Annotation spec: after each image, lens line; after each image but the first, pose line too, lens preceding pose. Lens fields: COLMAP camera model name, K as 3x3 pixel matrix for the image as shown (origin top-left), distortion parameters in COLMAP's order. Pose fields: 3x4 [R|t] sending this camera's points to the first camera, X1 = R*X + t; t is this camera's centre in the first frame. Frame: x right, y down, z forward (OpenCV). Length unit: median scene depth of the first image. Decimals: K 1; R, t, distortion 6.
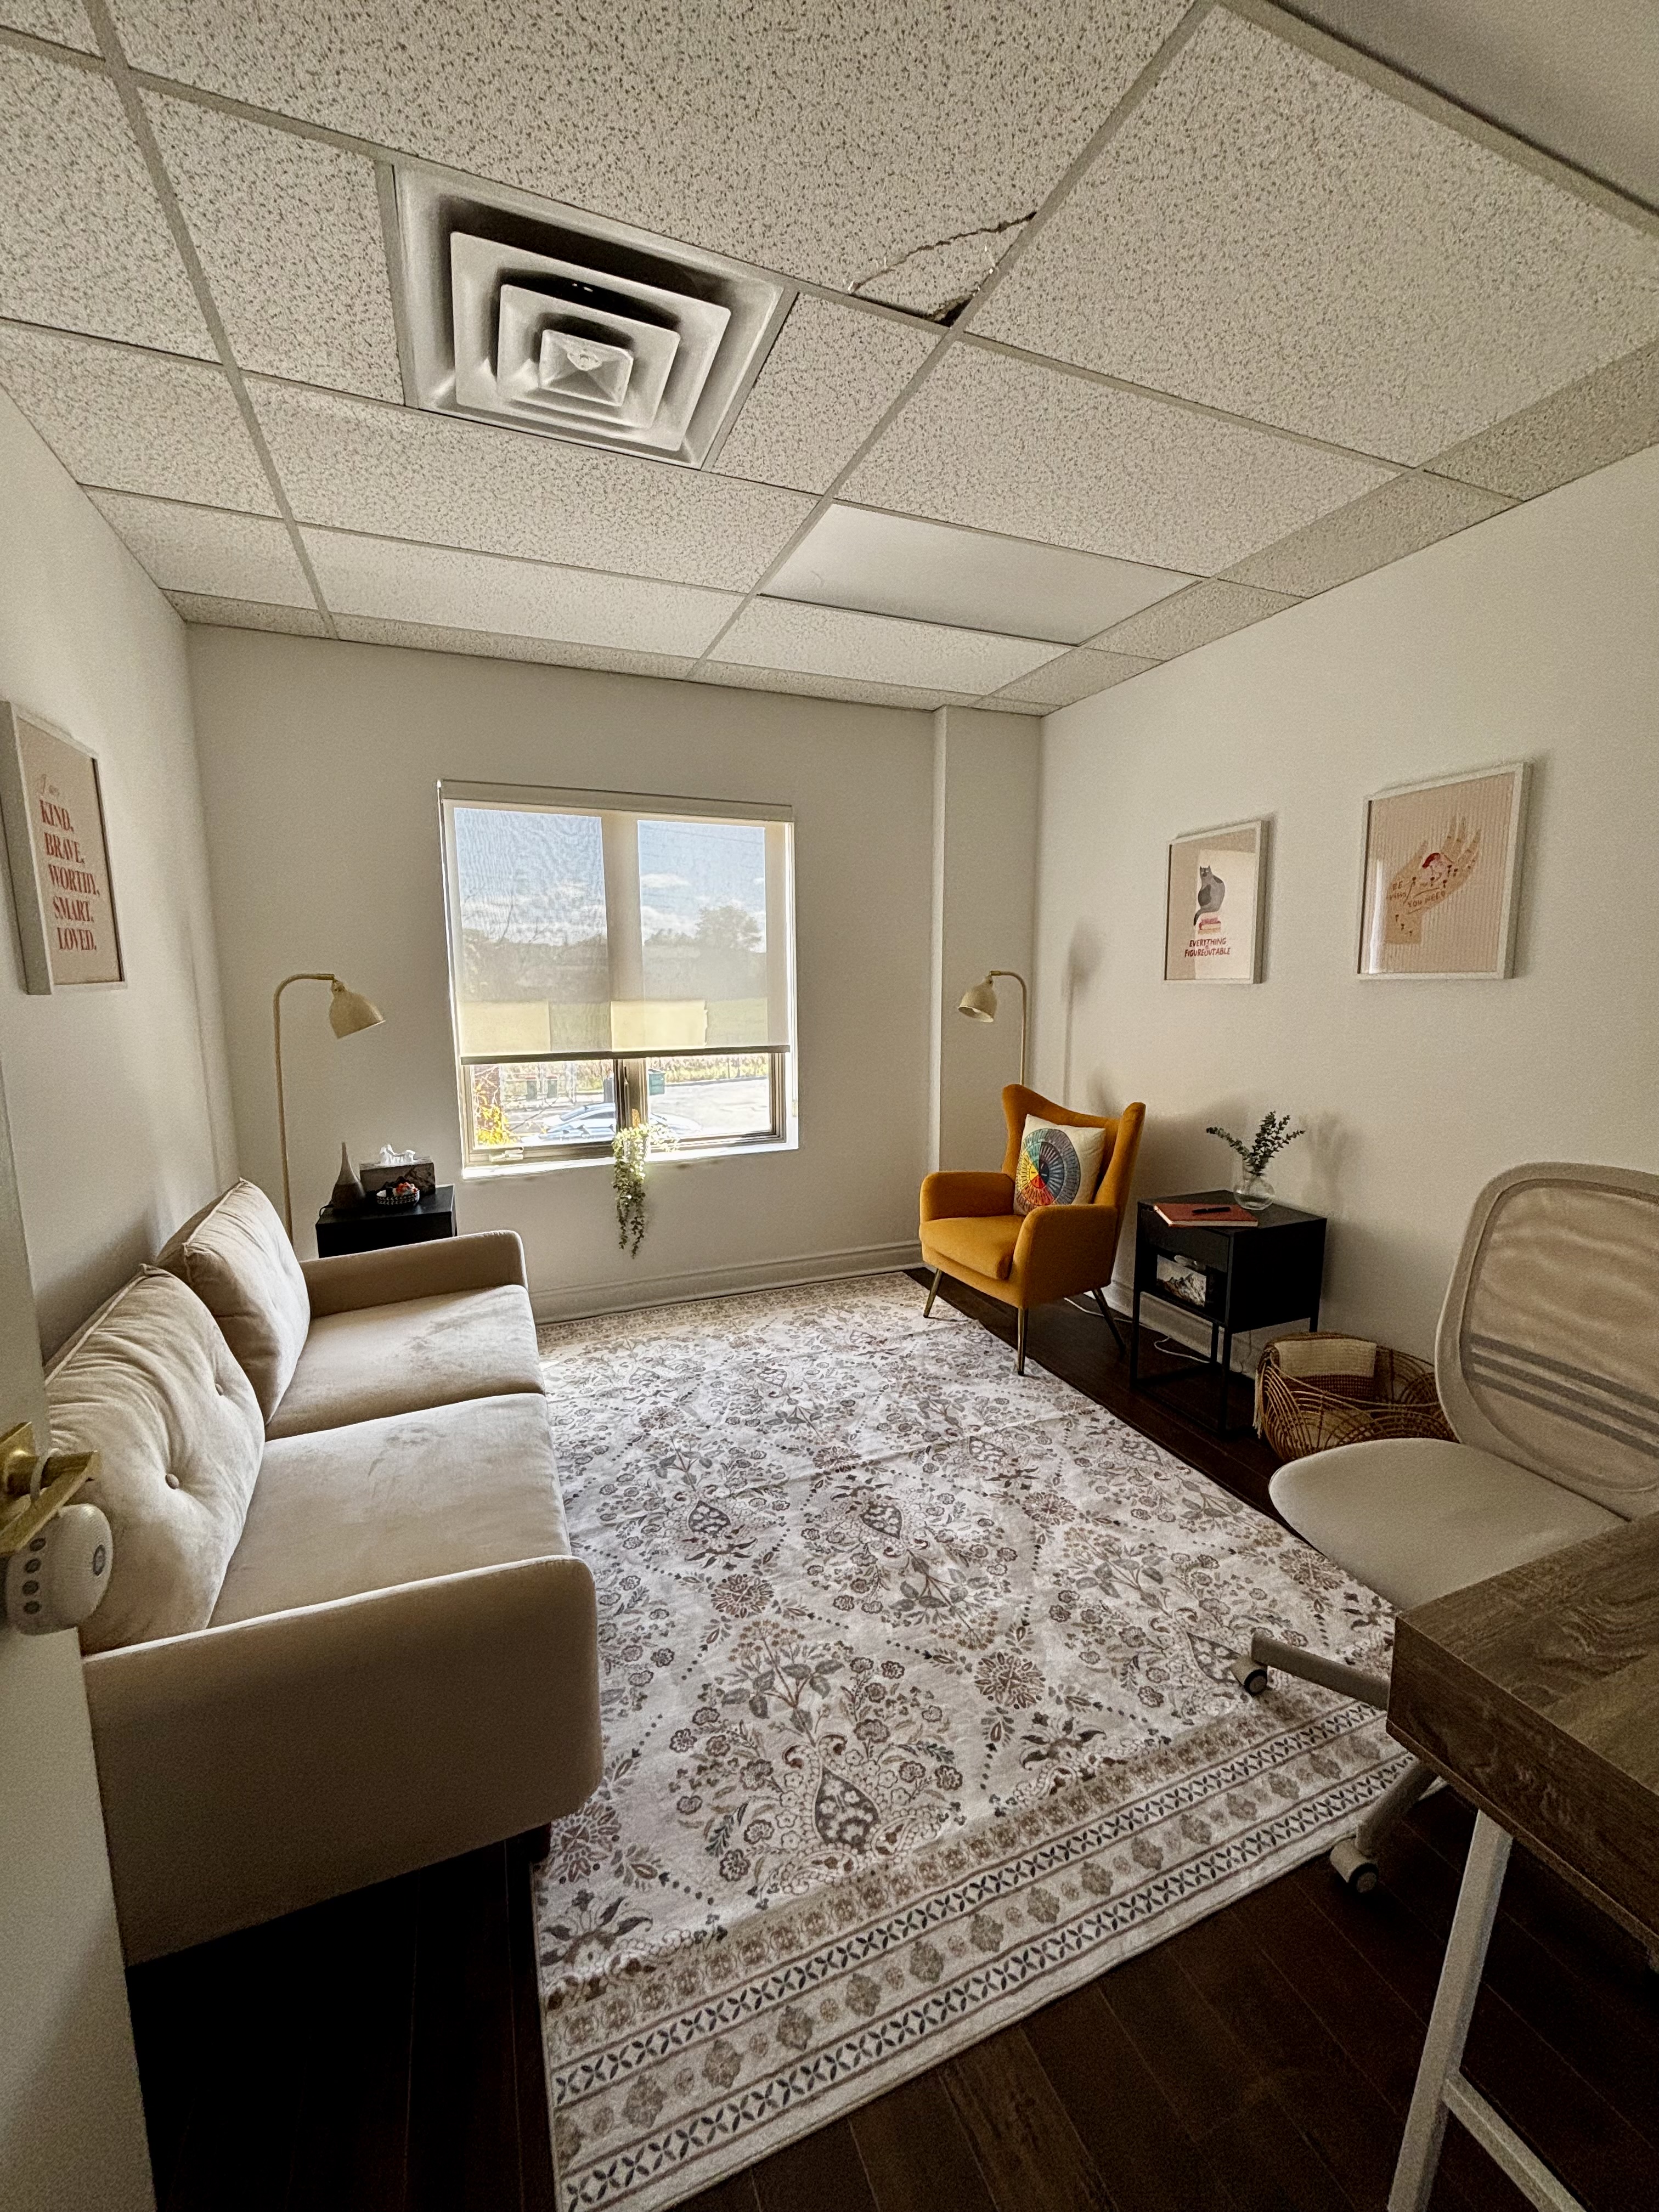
lens RADIAL K [[874.0, 0, 821.9], [0, 874.0, 1104.9], [0, 0, 1]] dist [0.009596, -0.000054]
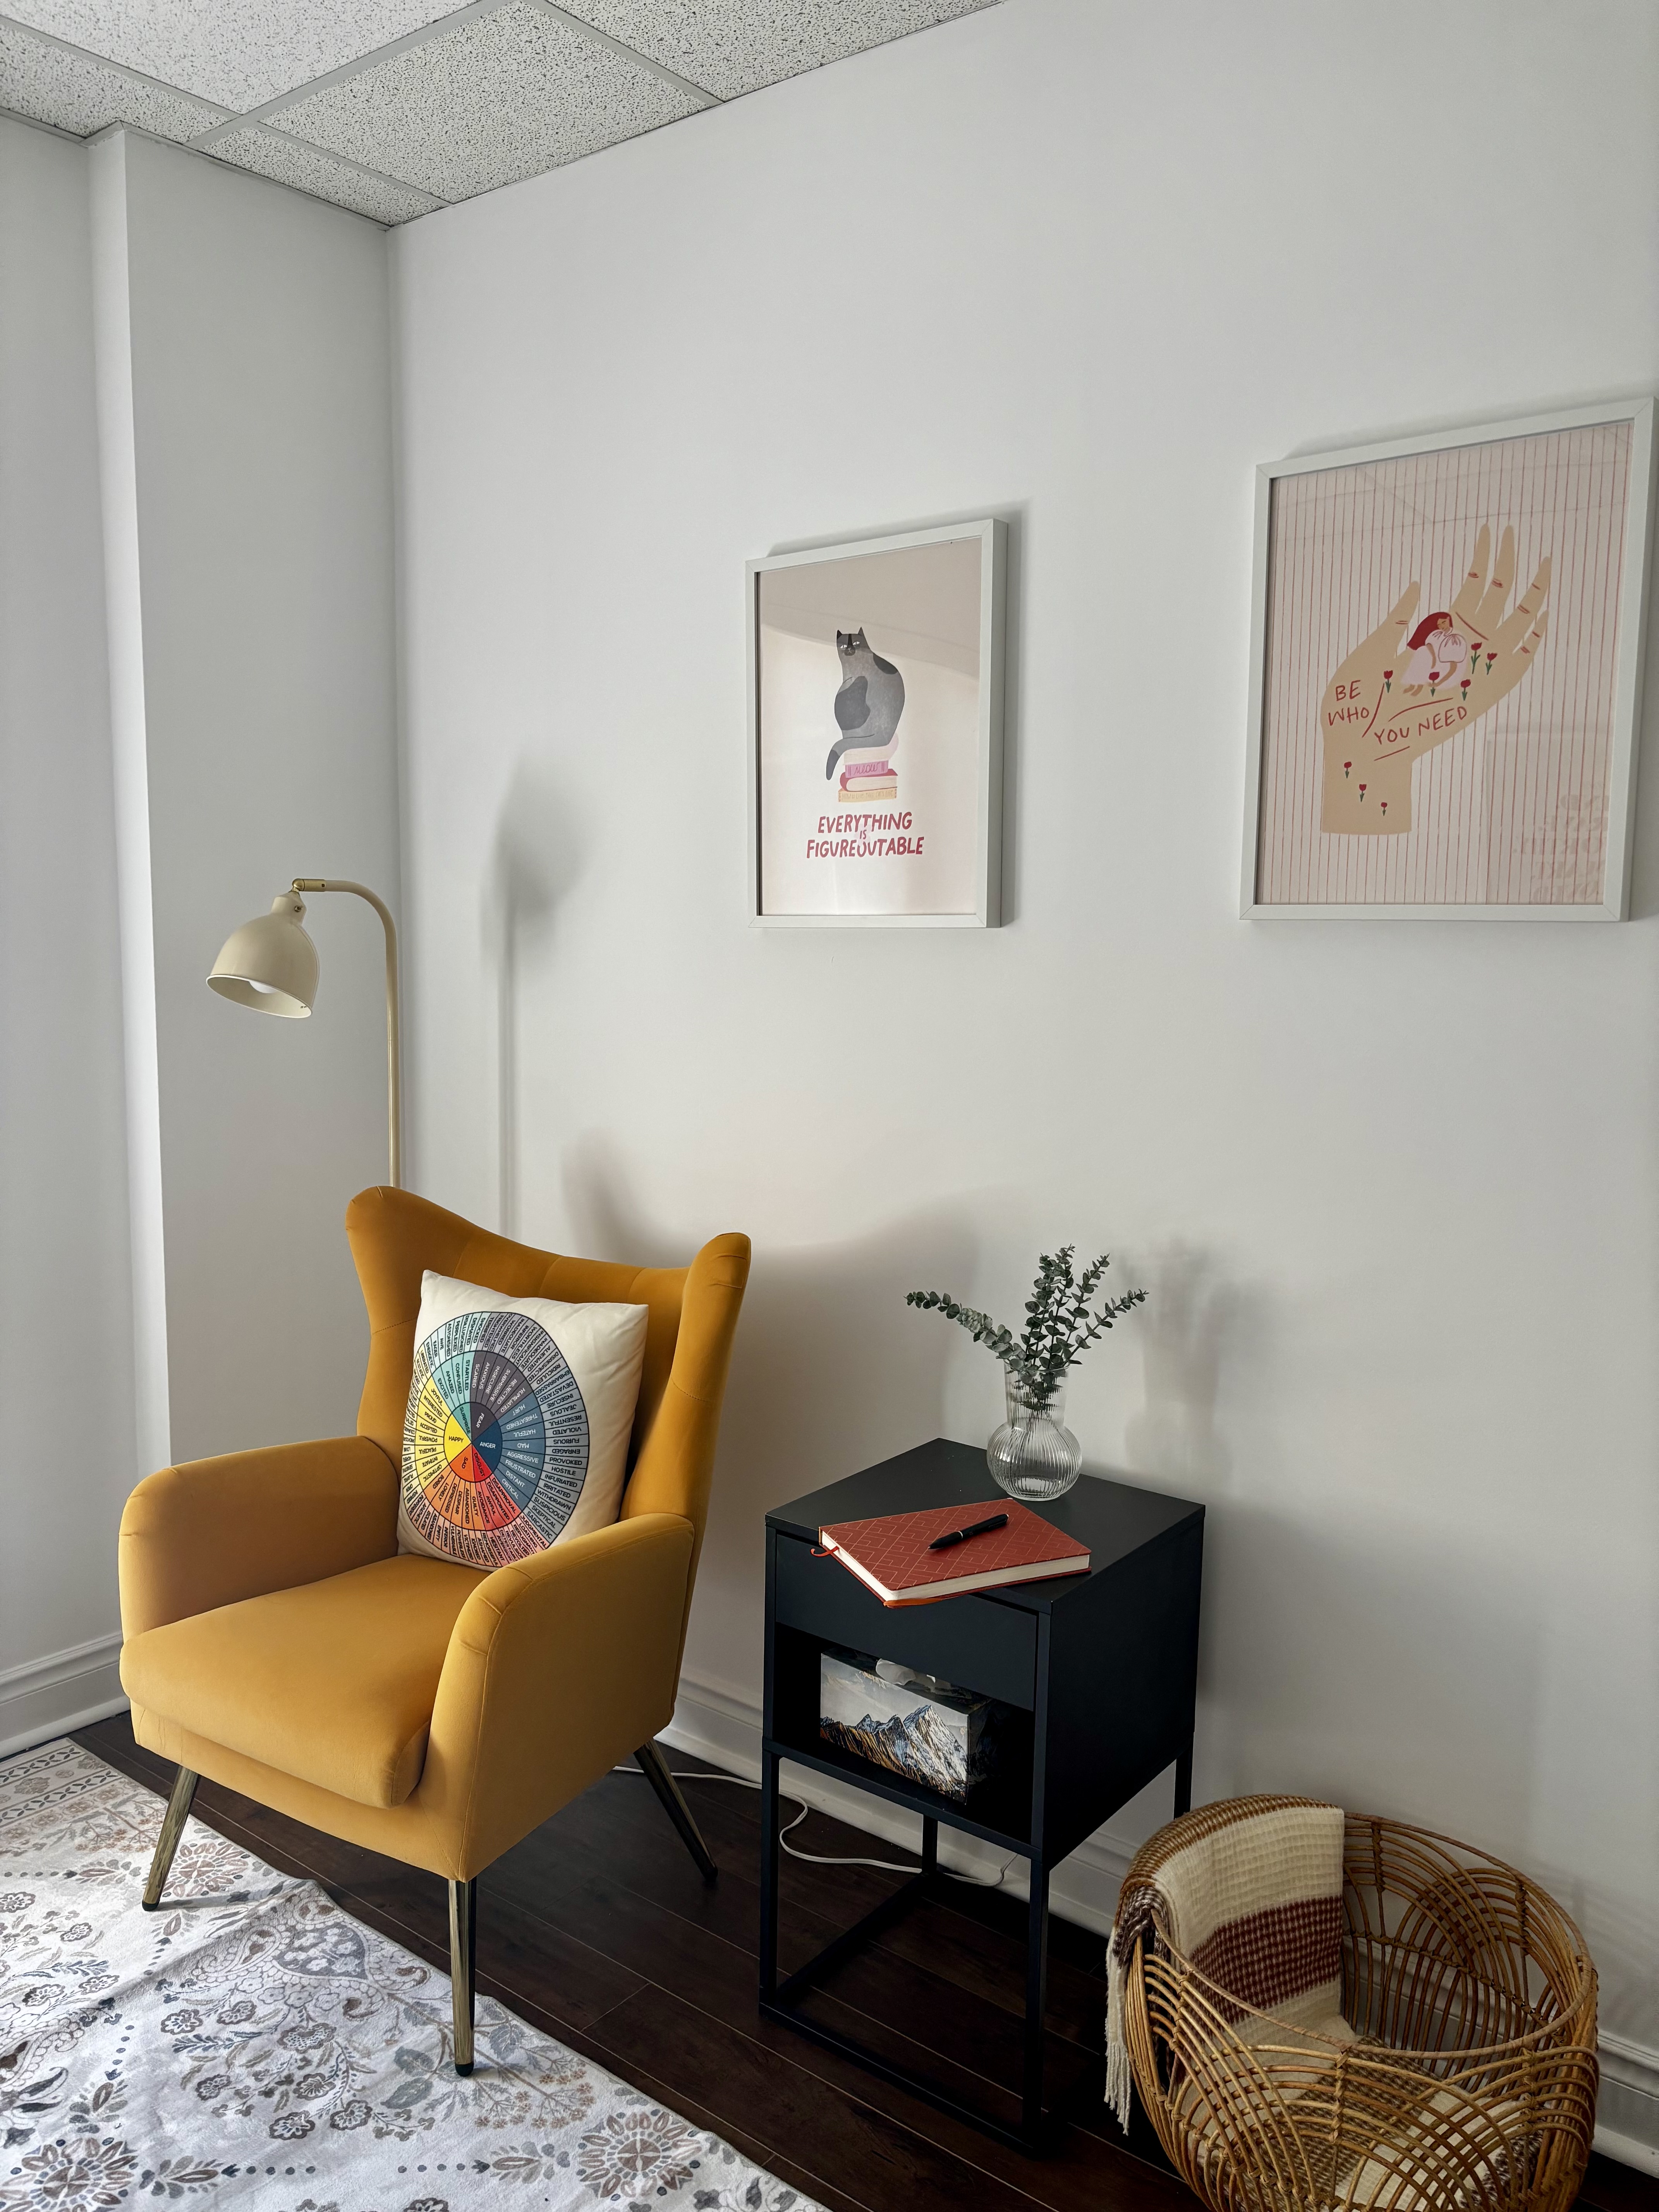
lens RADIAL K [[1672.6, 0, 829.5], [0, 1672.6, 1106.0], [0, 0, 1]] dist [0.064509, -0.089643]
pose [[0.866017, -0.041609, 0.498280, 0.038910], [0.053766, 0.998503, -0.010065, -0.047923], [-0.497115, 0.035507, 0.866958, 0.345118]]
